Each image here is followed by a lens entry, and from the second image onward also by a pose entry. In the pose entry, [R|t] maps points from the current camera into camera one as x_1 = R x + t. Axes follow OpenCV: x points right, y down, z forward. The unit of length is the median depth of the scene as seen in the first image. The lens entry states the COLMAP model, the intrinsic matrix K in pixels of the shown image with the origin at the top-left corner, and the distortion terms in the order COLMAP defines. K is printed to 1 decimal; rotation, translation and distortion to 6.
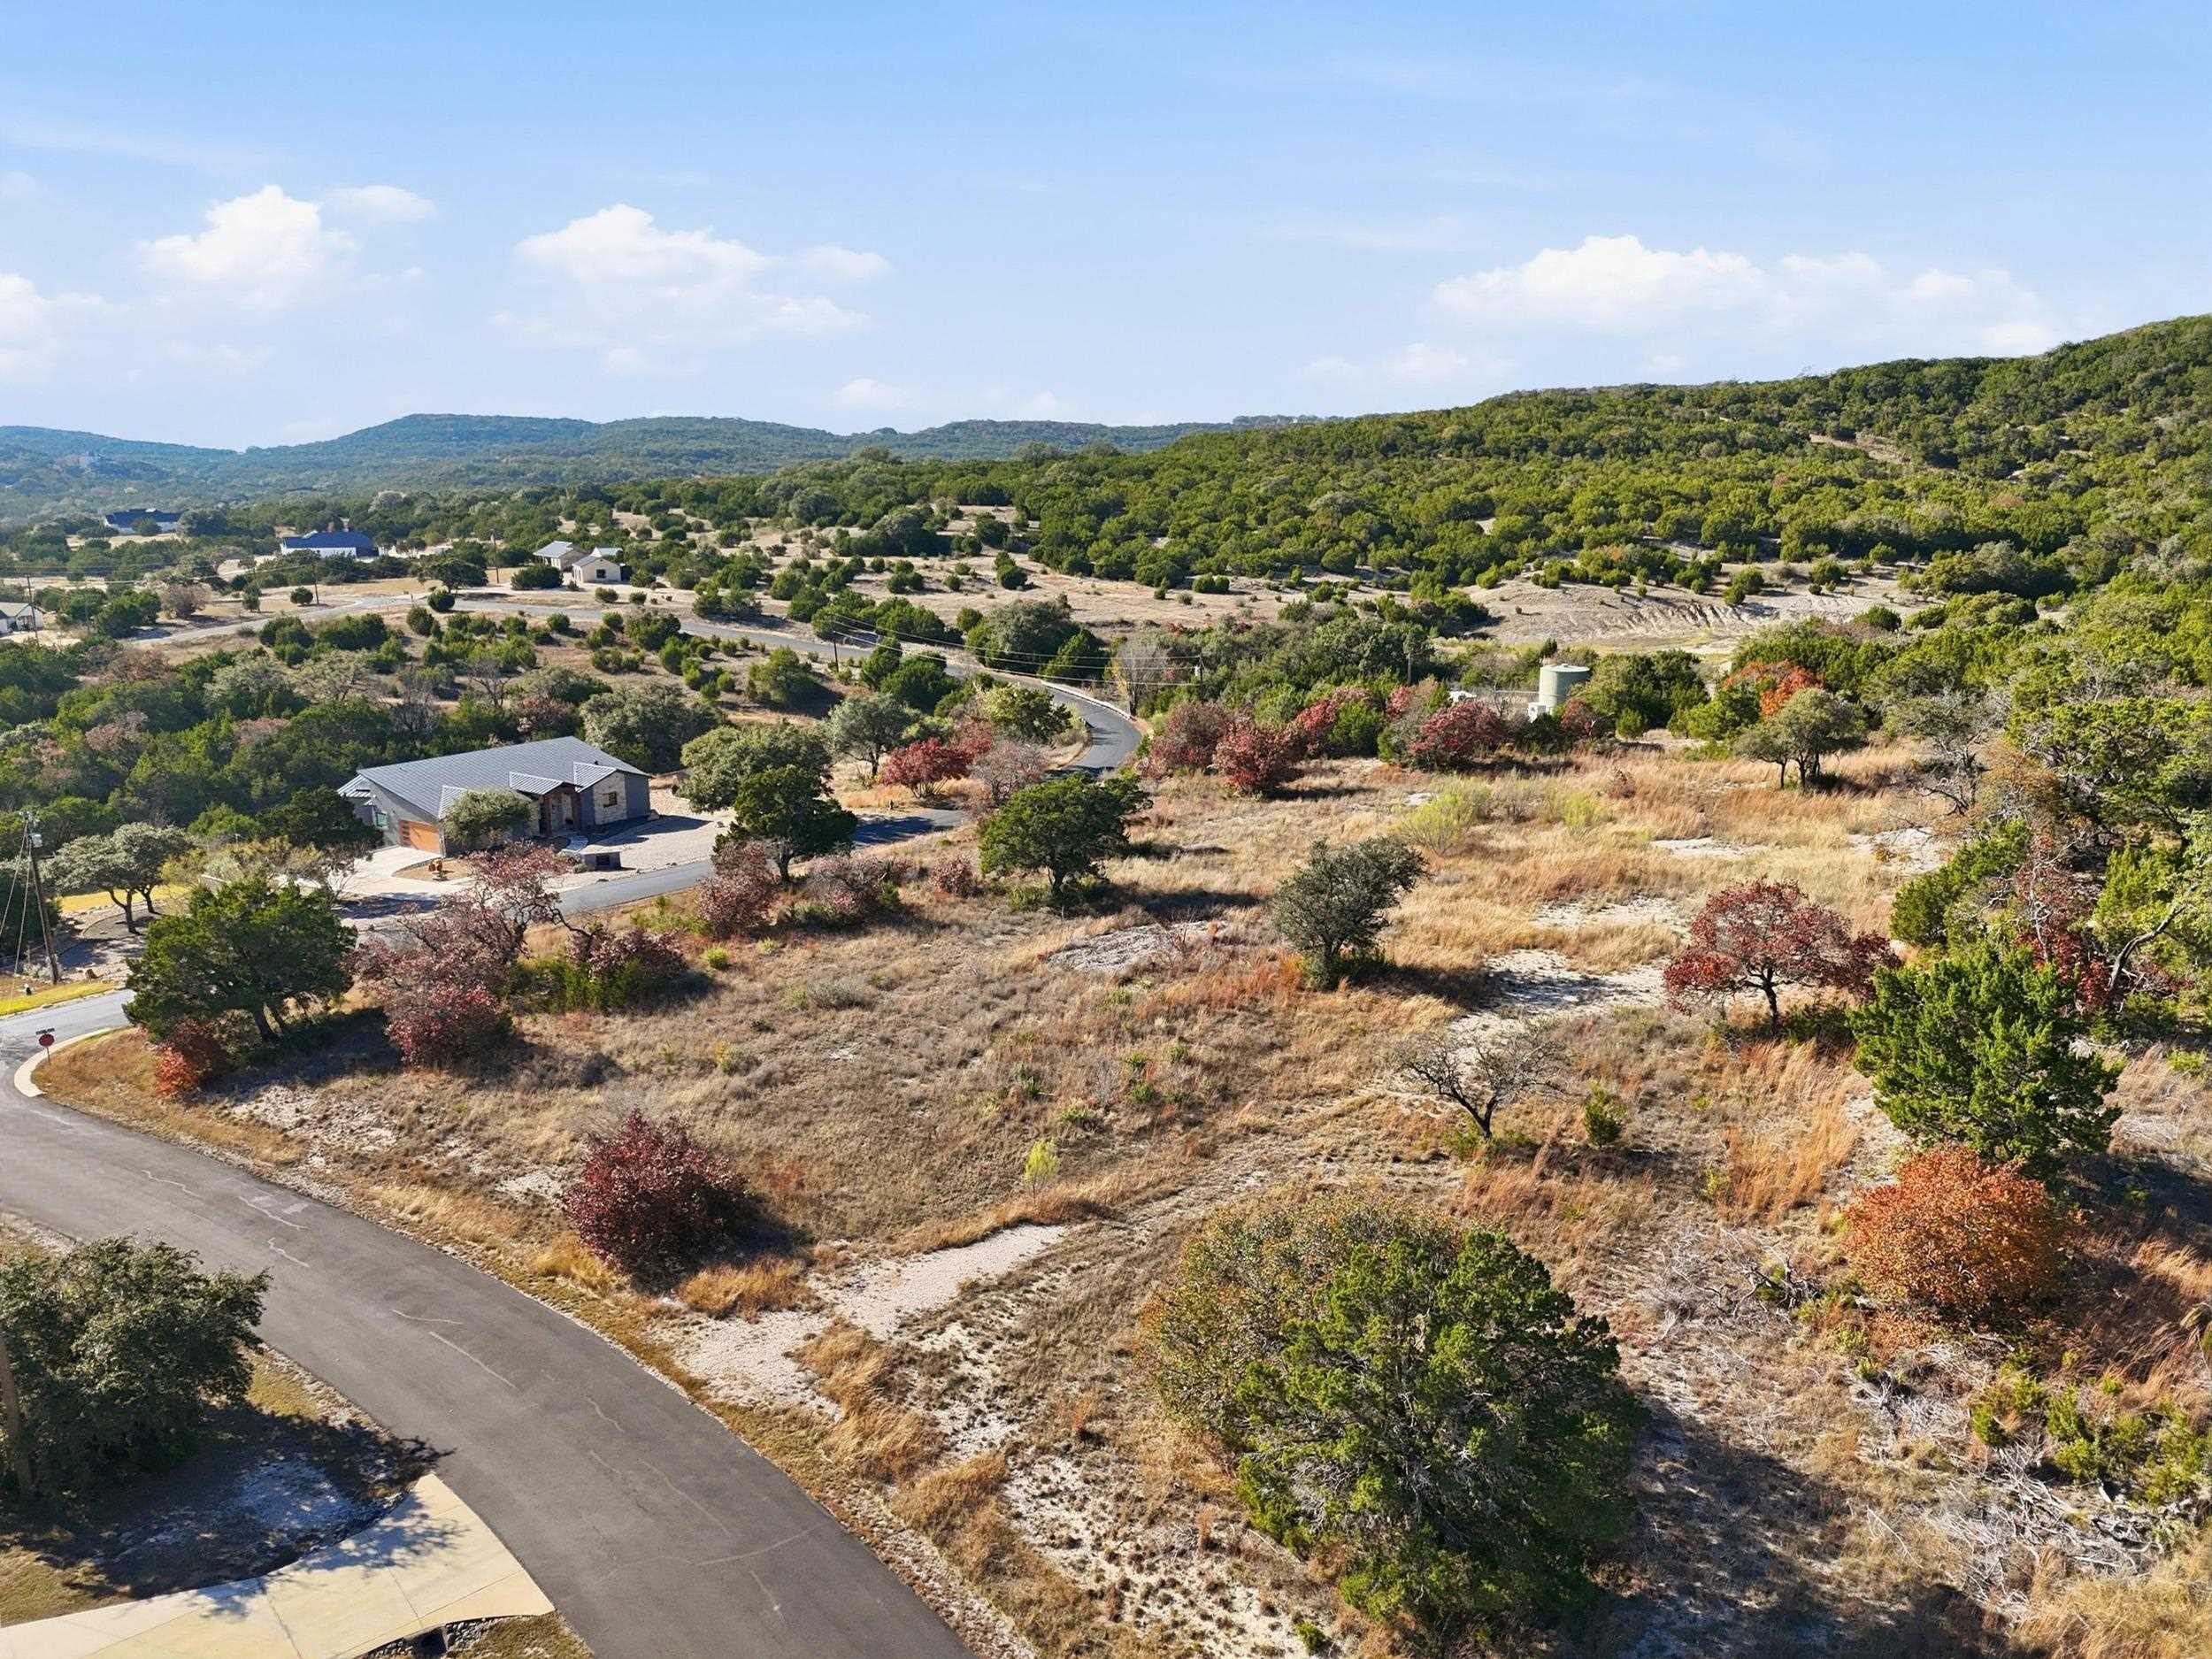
lens RADIAL K [[1576.3, 0, 1133.6], [0, 1576.3, 851.7], [0, 0, 1]] dist [0.064364, -0.059799]
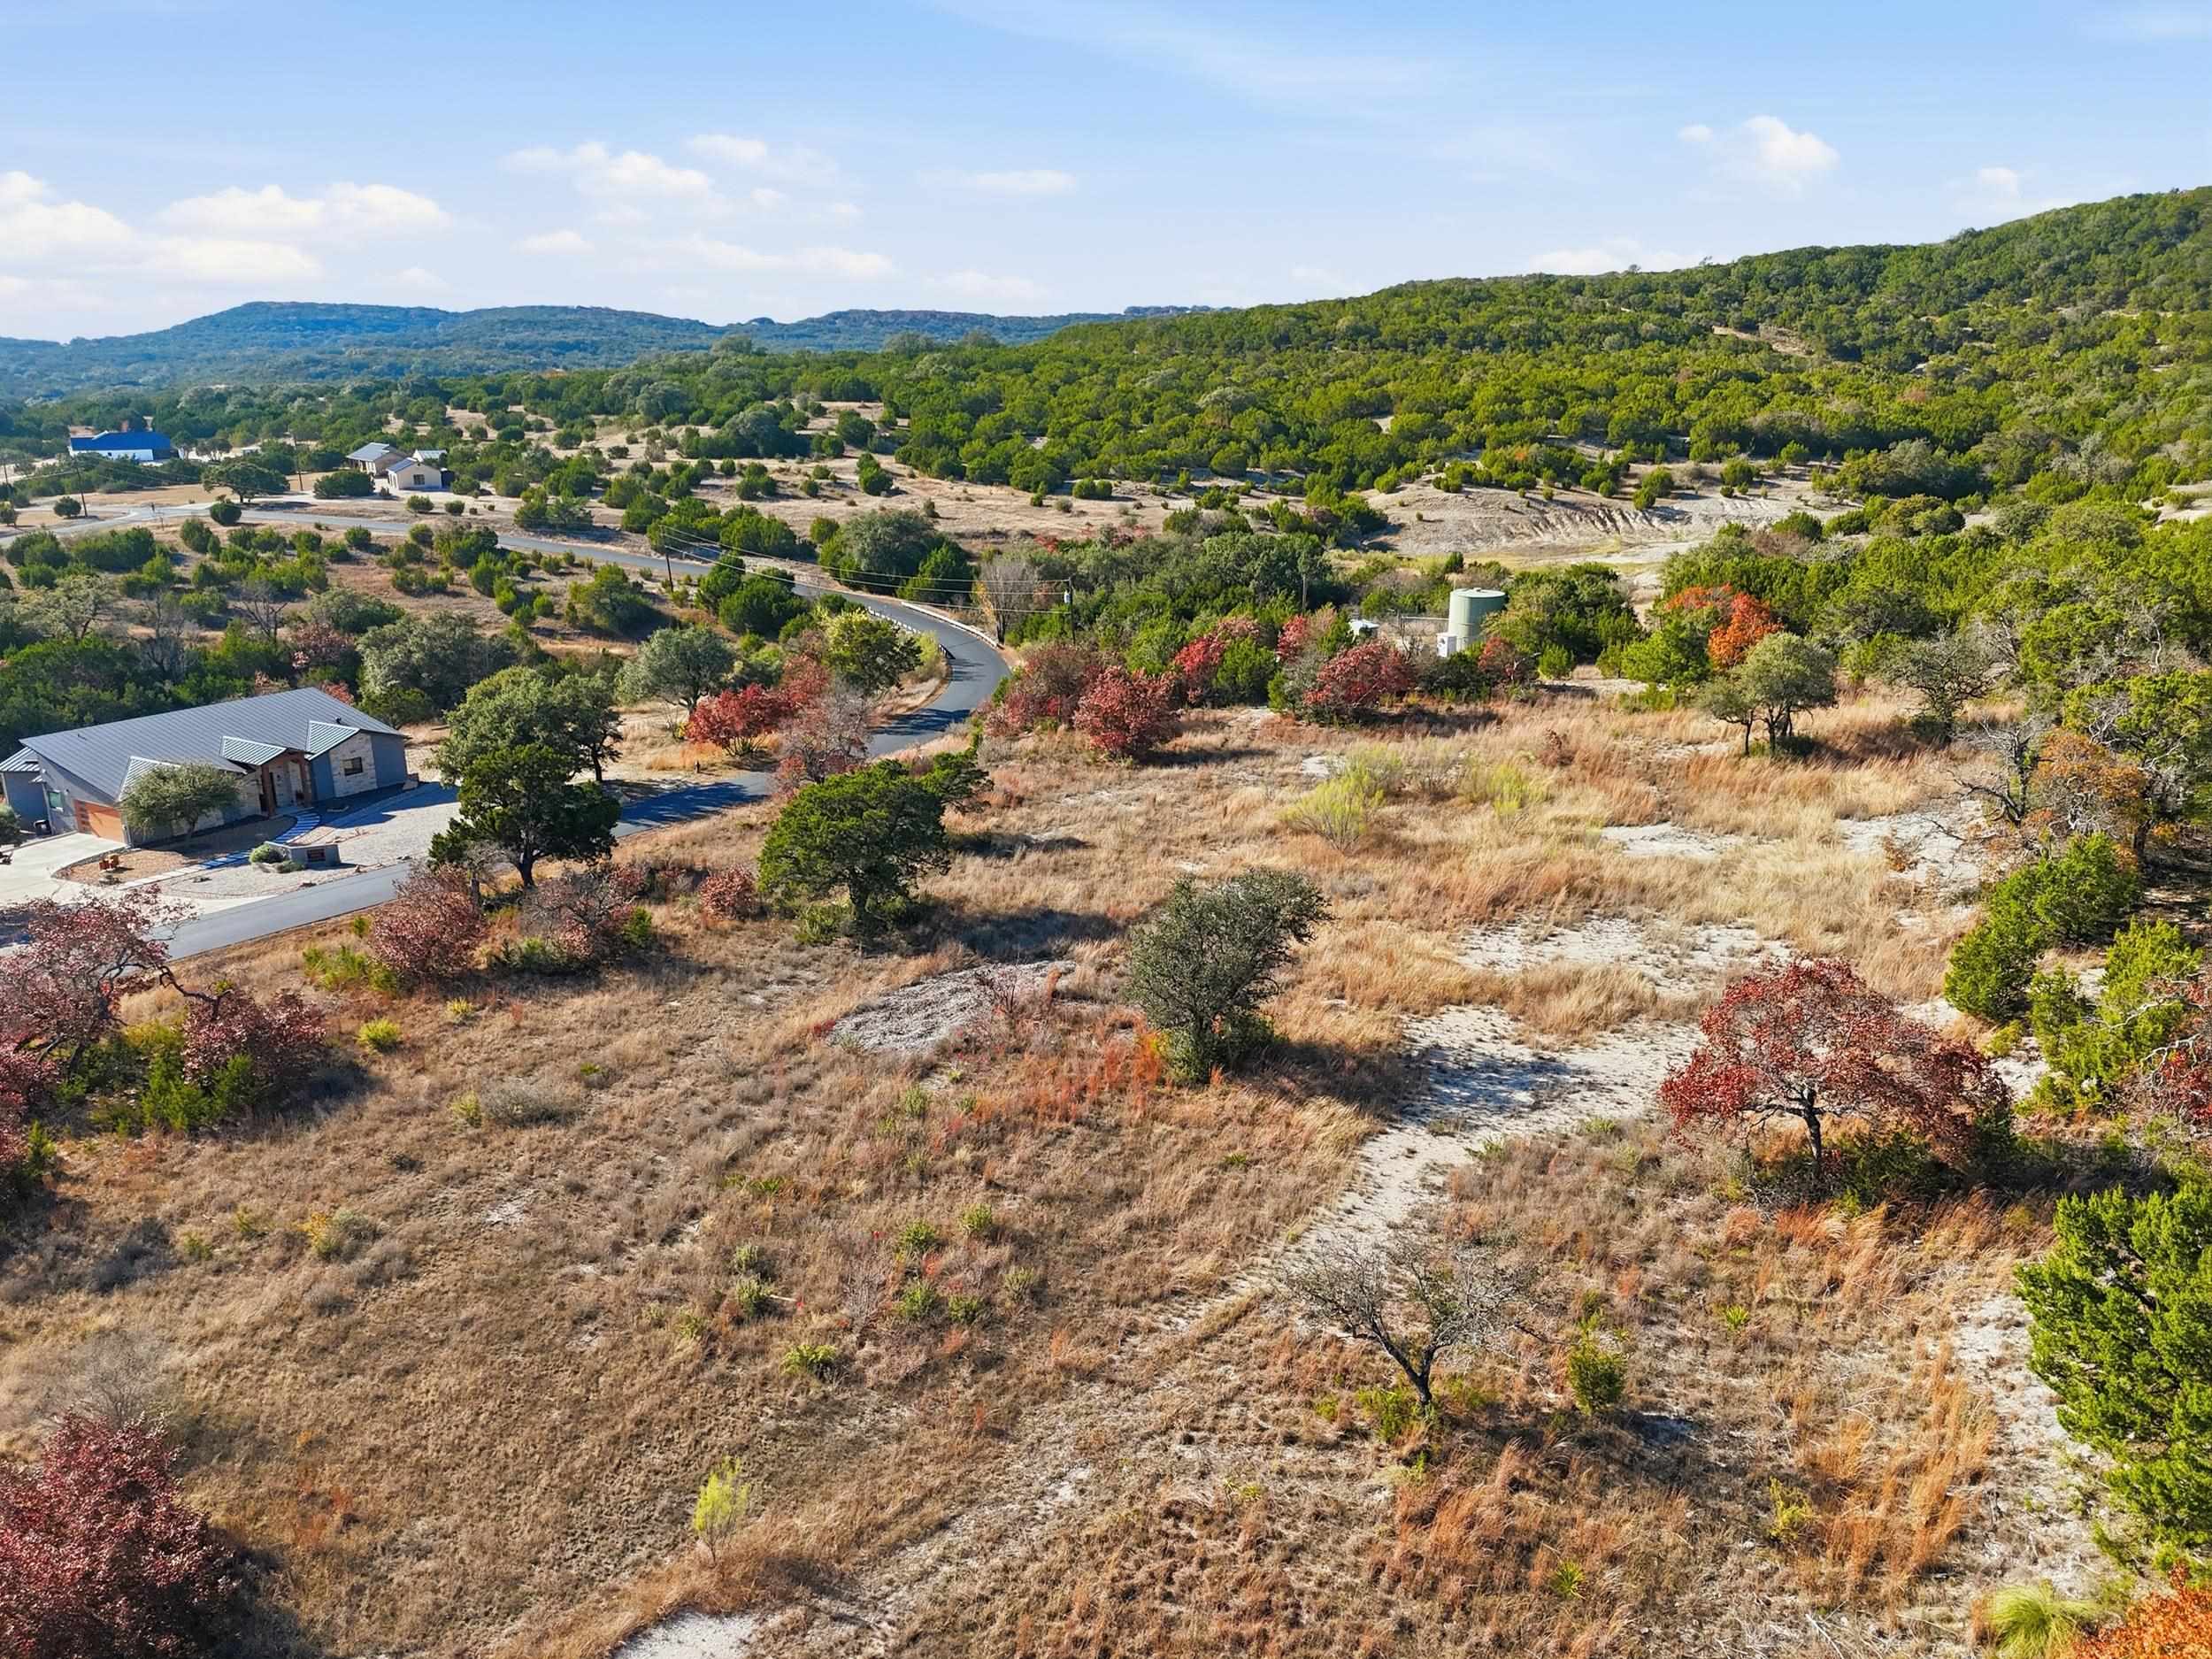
lens RADIAL K [[1576.3, 0, 1133.6], [0, 1576.3, 851.7], [0, 0, 1]] dist [0.064364, -0.059799]
pose [[0.997853, -0.019796, 0.062434, 0.011683], [0.015864, 0.997896, 0.062862, -0.016053], [-0.063547, -0.061737, 0.996067, 0.064883]]
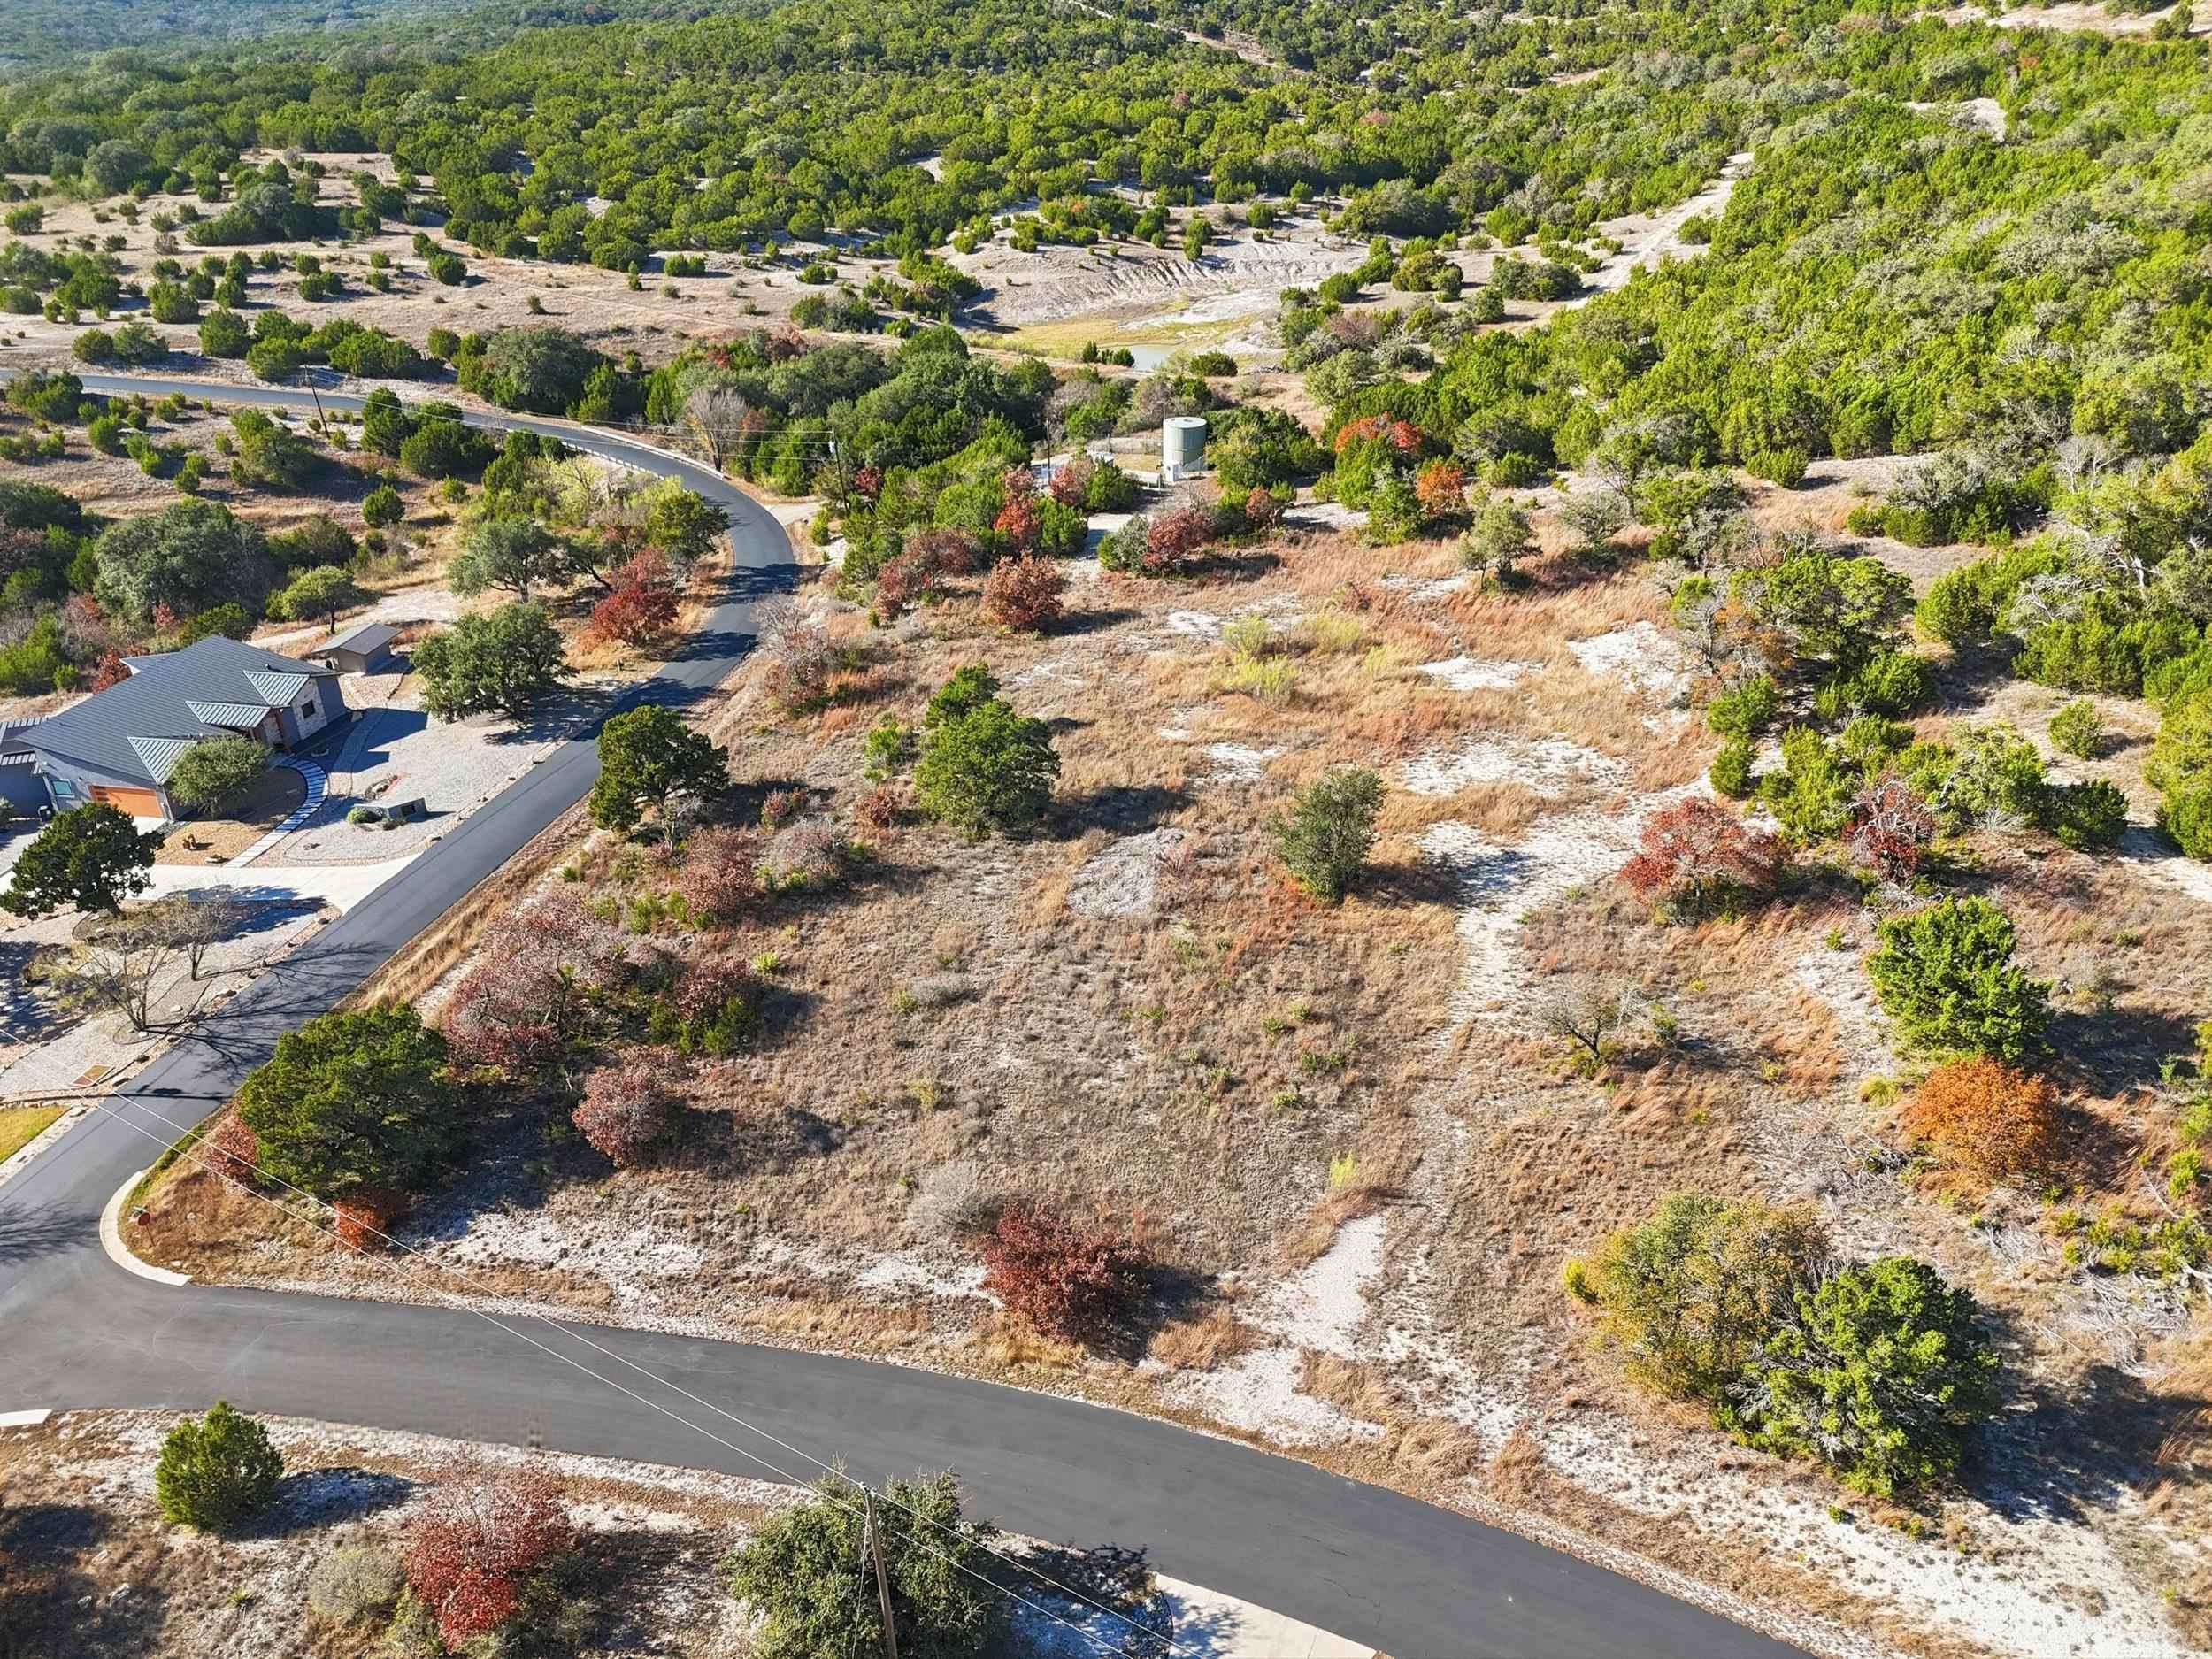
lens RADIAL K [[1550.8, 0, 1106.0], [0, 1550.8, 829.5], [0, 0, 1]] dist [0.061973, -0.052120]
pose [[0.920099, -0.198939, 0.337402, -0.105892], [0.108314, 0.957051, 0.268926, -0.075652], [-0.376411, -0.210893, 0.902130, -0.005983]]
